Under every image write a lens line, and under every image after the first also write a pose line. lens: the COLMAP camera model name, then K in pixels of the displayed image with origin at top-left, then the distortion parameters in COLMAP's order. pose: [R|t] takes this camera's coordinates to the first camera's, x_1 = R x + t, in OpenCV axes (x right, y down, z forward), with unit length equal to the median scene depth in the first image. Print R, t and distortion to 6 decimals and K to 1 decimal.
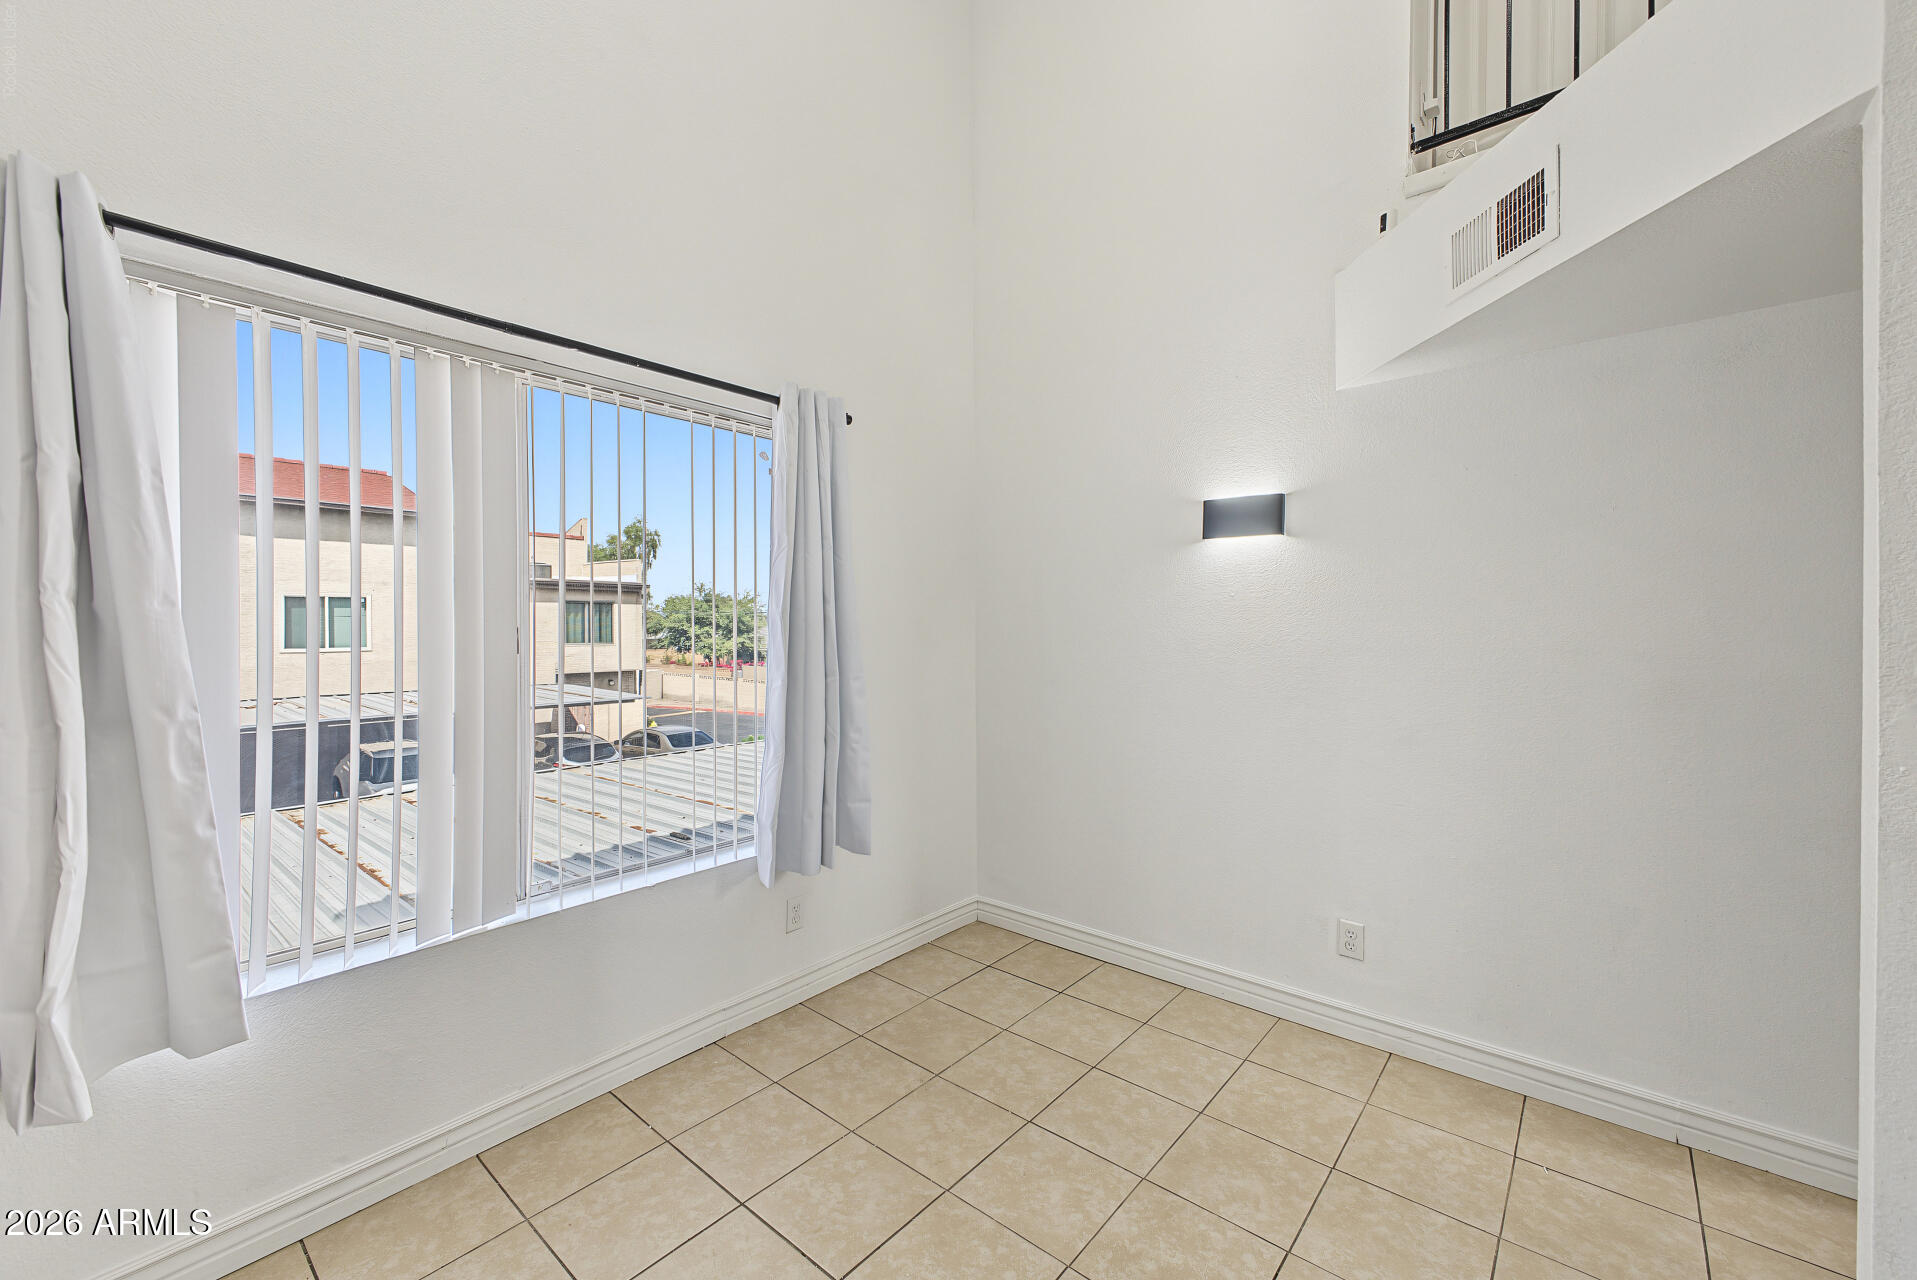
lens RADIAL K [[771.2, 0, 966.1], [0, 771.2, 625.3], [0, 0, 1]] dist [0.014842, -0.000590]
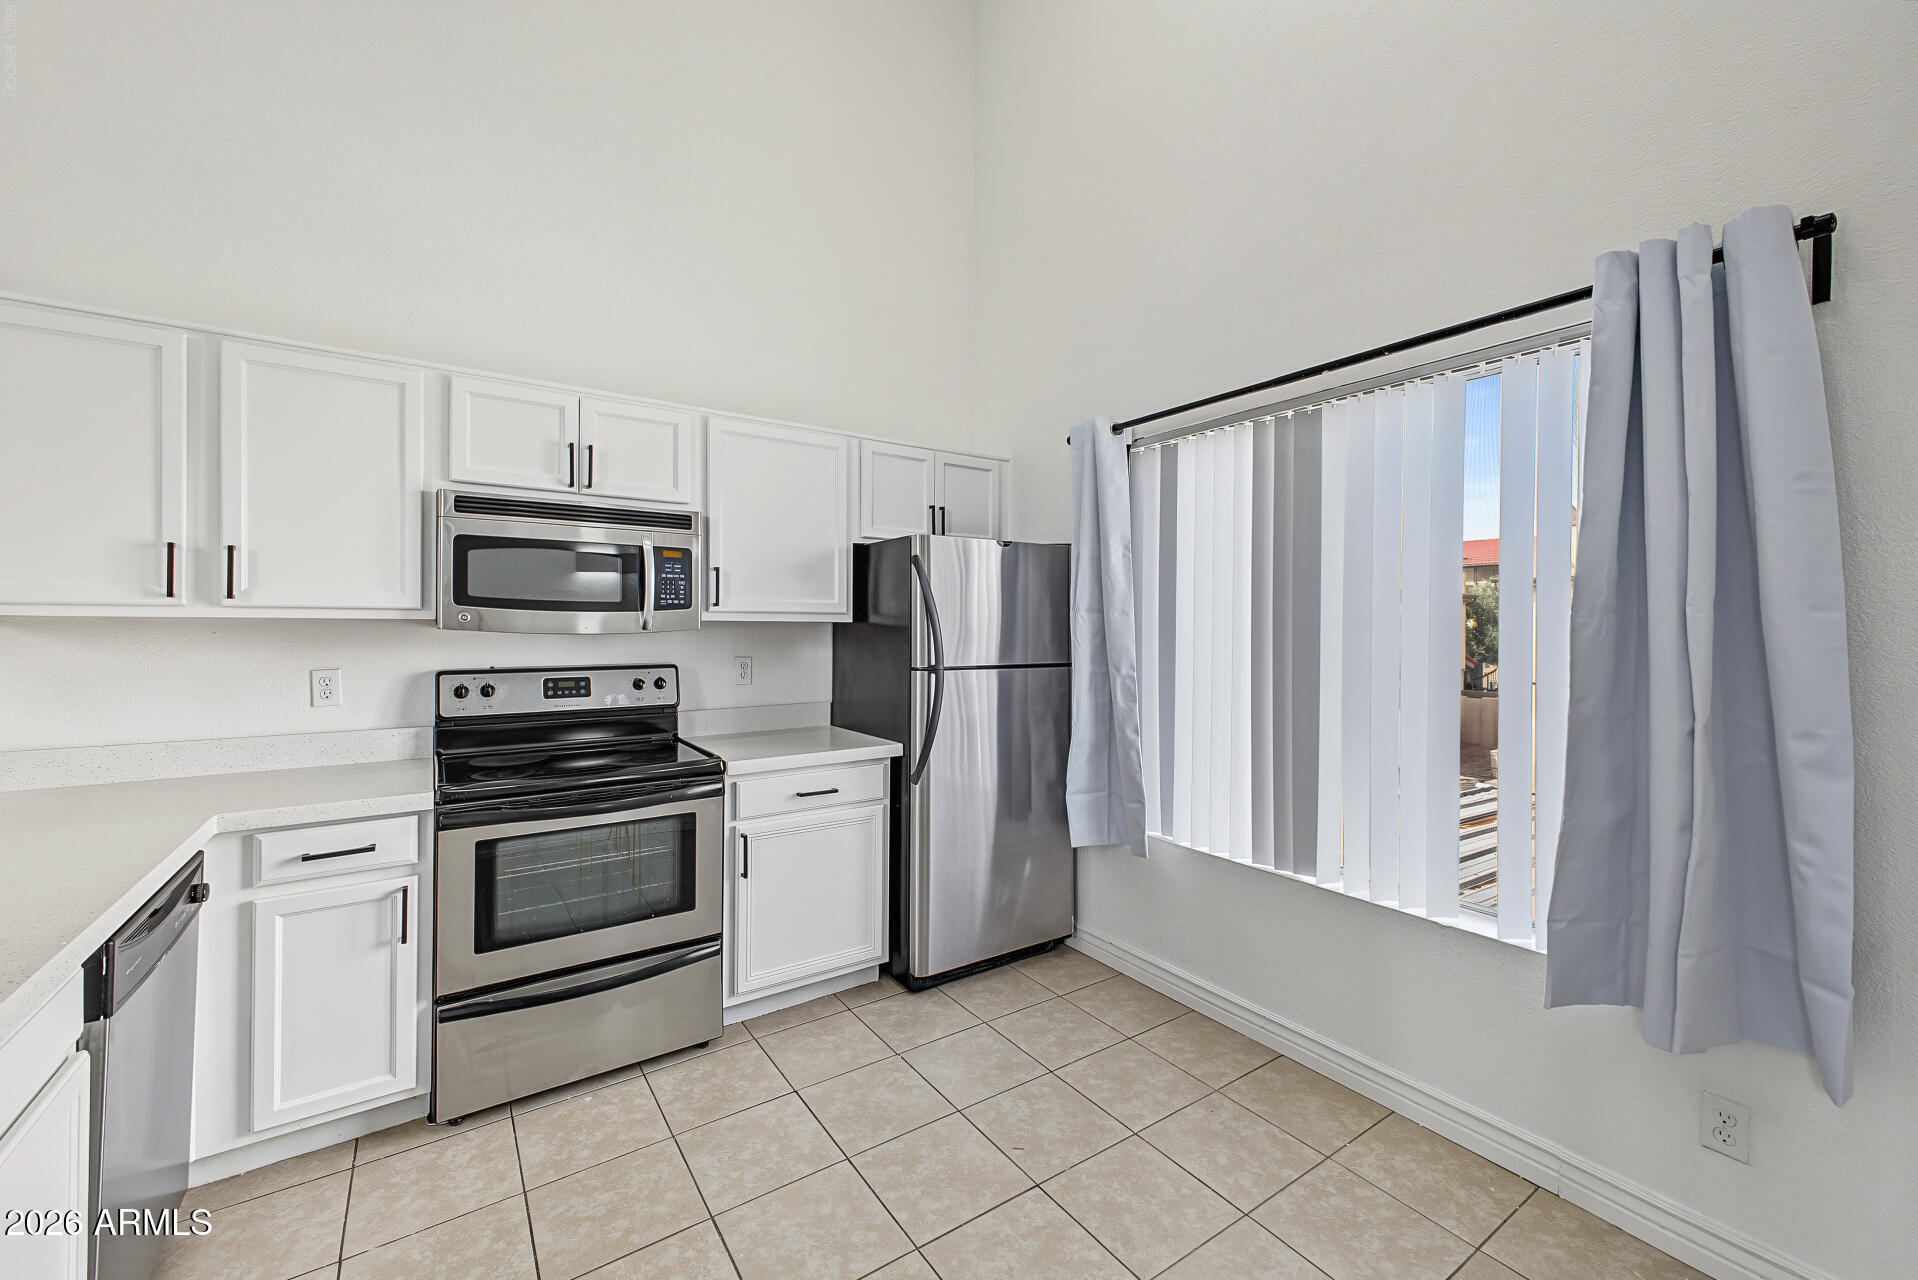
lens RADIAL K [[771.6, 0, 966.6], [0, 771.6, 625.3], [0, 0, 1]] dist [0.014842, -0.000590]
pose [[-0.263980, -0.004411, -0.964518, 0.653884], [-0.010689, 0.999942, -0.001647, 0.005286], [0.964469, 0.009875, -0.264012, 0.787127]]
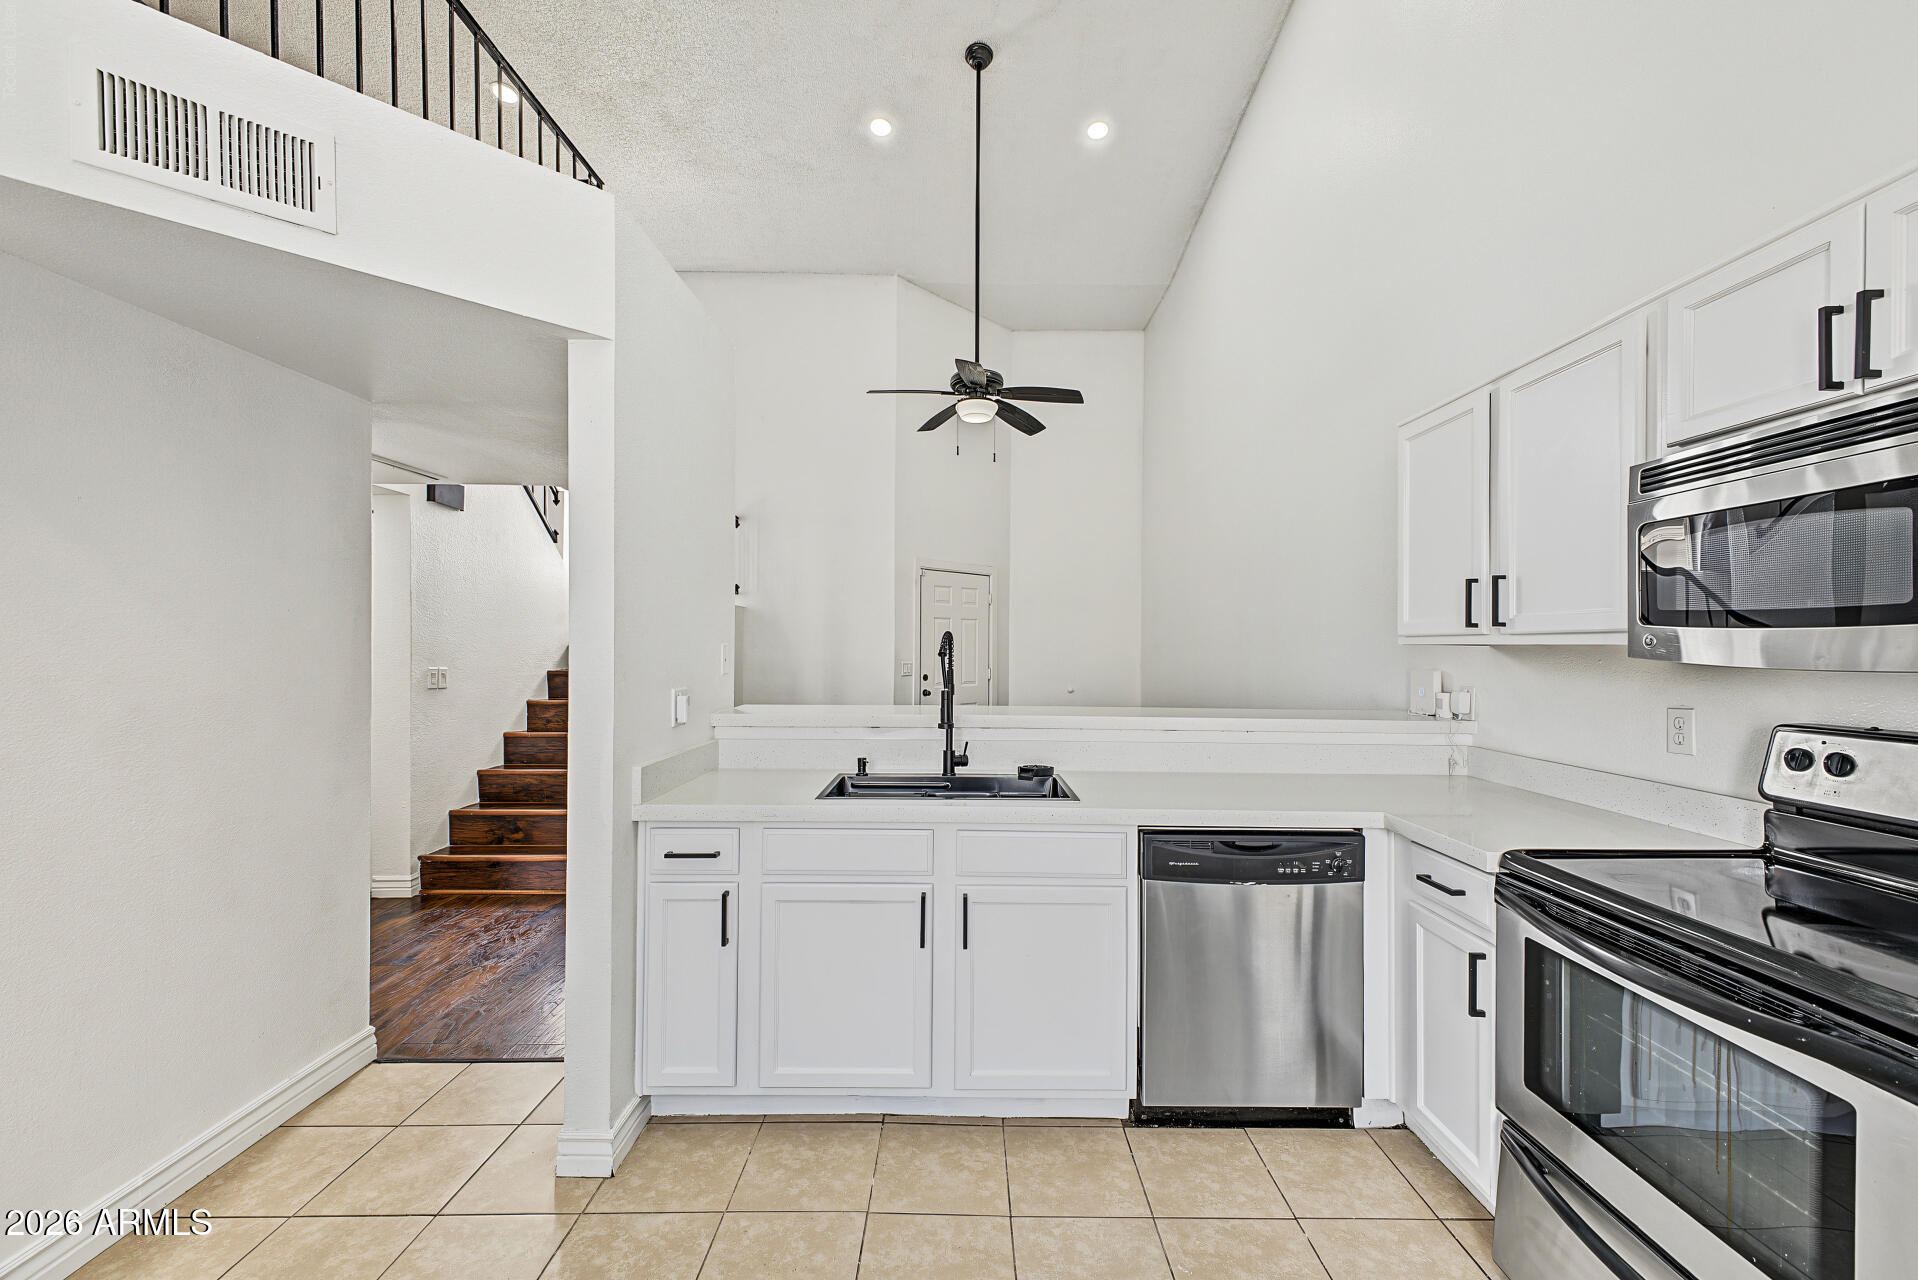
lens RADIAL K [[764.5, 0, 968.6], [0, 764.5, 649.7], [0, 0, 1]] dist [0.013331, -0.000319]
pose [[-0.645702, -0.008045, 0.763547, -0.355695], [-0.002376, 0.999961, 0.008527, 0.003464], [-0.763586, 0.003692, -0.645696, 0.815859]]
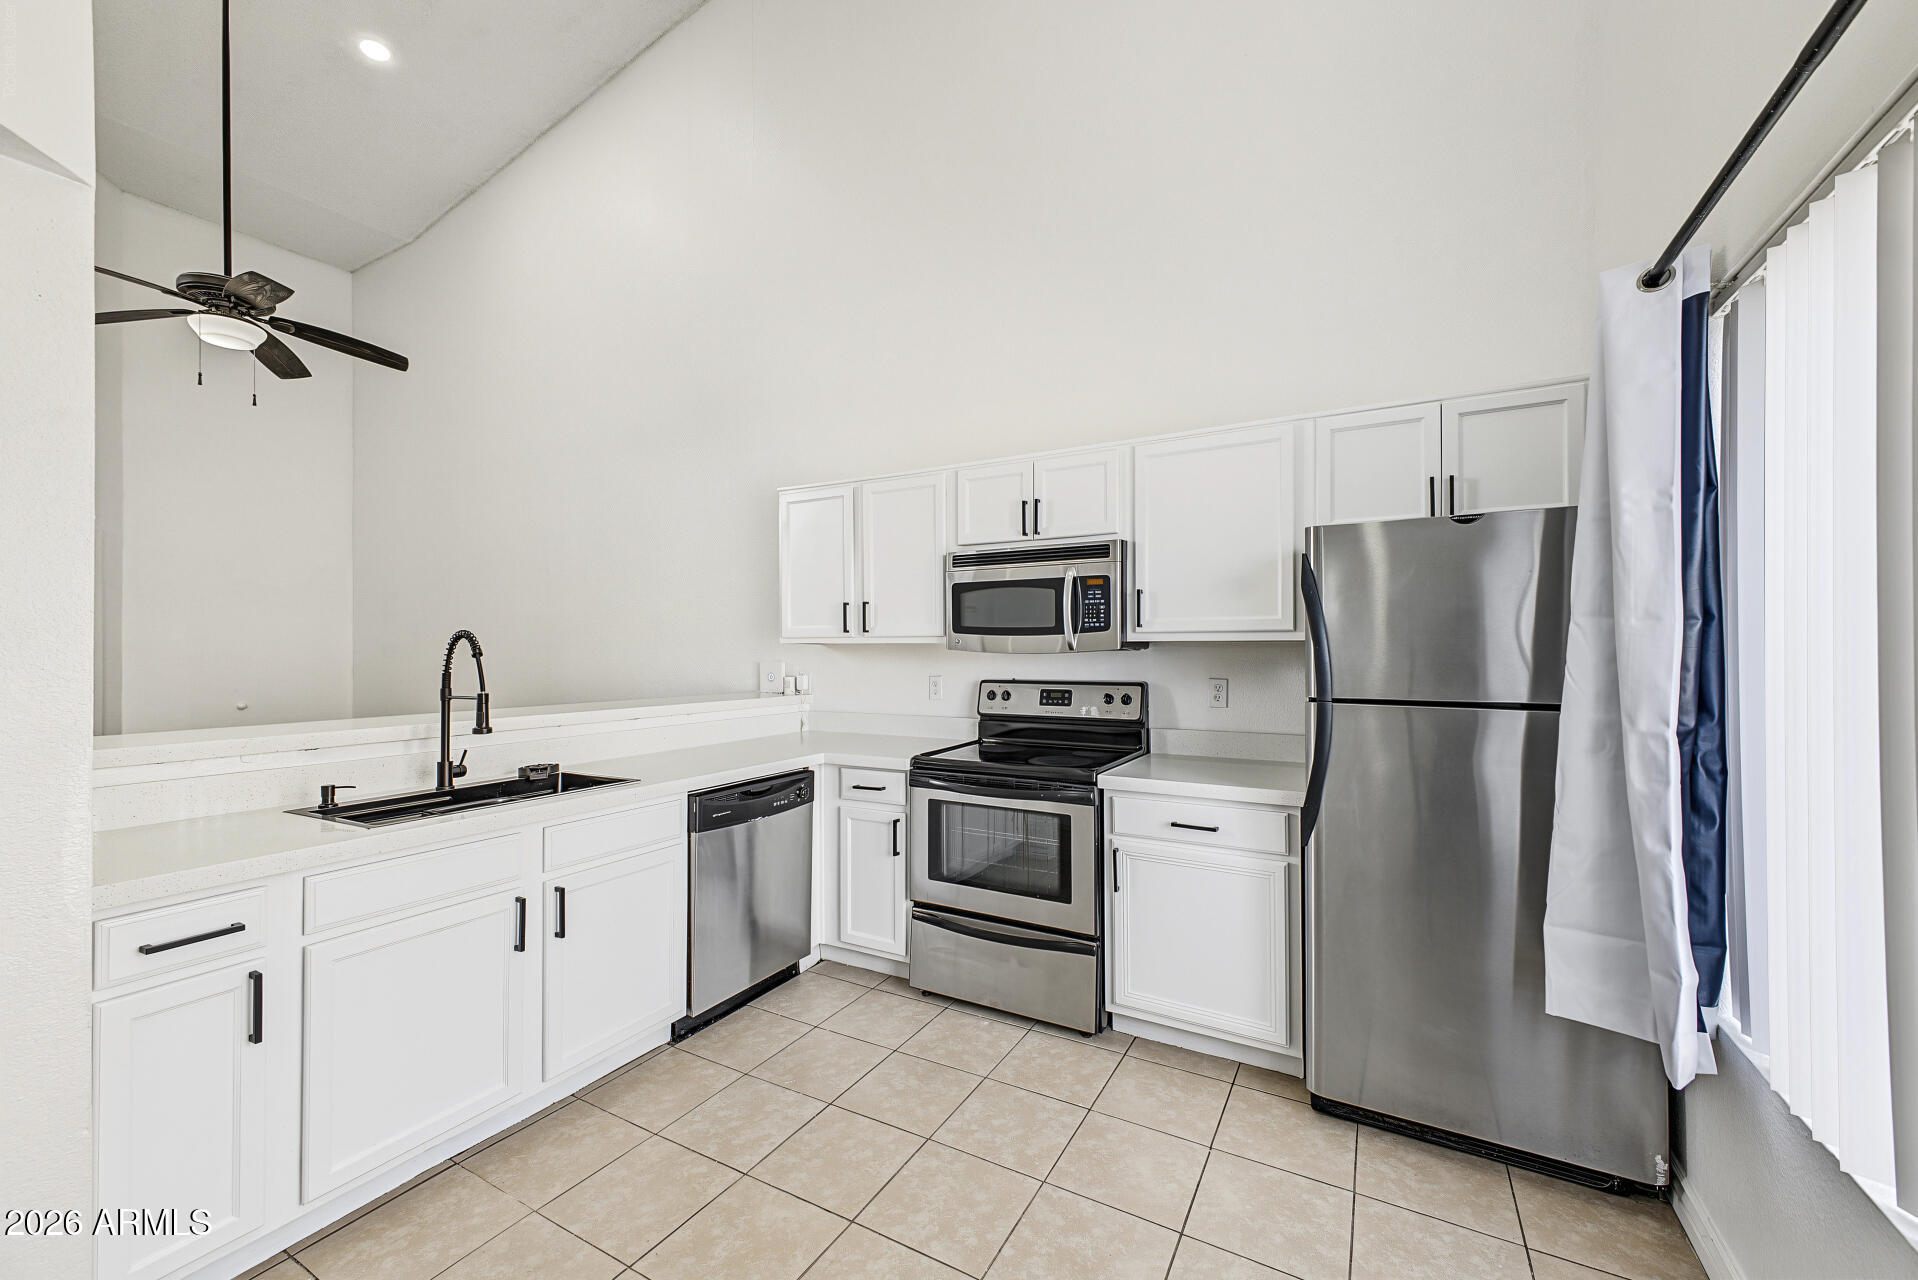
lens RADIAL K [[762.5, 0, 959.0], [0, 762.5, 640.0], [0, 0, 1]] dist [0.013801, -0.000549]
pose [[-0.983355, 0.000148, -0.181696, 0.059557], [0.000451, 0.999999, -0.001624, -0.000502], [0.181696, -0.001679, -0.983353, 1.289720]]
